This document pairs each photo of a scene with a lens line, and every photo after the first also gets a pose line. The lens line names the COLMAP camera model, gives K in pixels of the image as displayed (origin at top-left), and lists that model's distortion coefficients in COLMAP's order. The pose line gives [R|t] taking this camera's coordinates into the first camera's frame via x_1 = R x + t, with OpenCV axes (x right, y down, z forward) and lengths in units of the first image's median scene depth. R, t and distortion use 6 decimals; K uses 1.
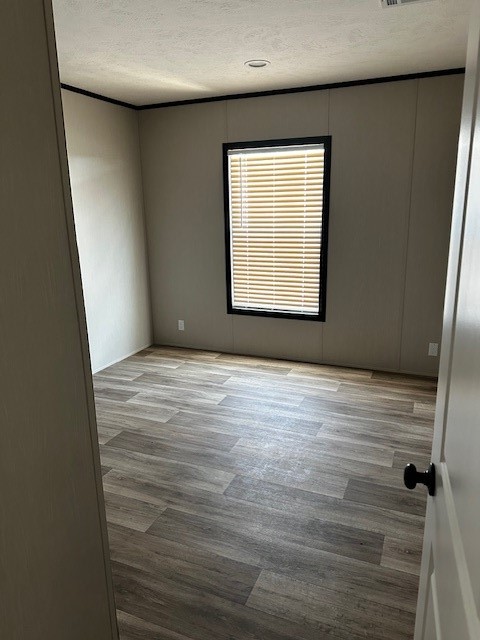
lens RADIAL K [[467.9, 0, 240.0], [0, 467.9, 320.0], [0, 0, 1]] dist [0.045050, -0.003247]
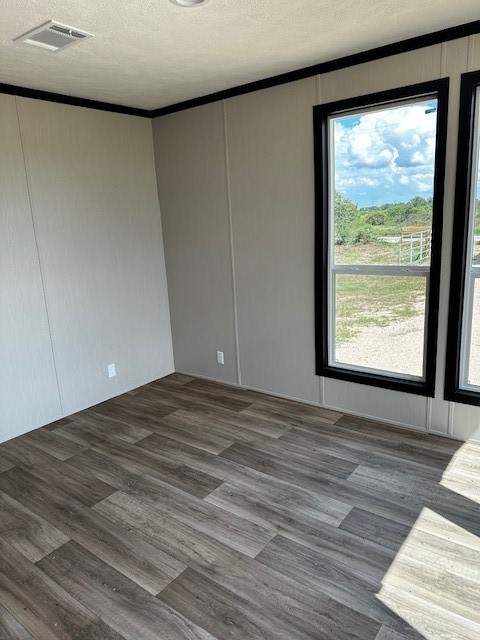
lens RADIAL K [[455.1, 0, 240.0], [0, 455.1, 320.0], [0, 0, 1]] dist [-0.003553, -0.007455]
pose [[0.967906, 0.019347, -0.250566, -0.007866], [-0.021293, 0.999760, -0.005057, -0.025615], [0.250408, 0.010230, 0.968086, 0.105469]]
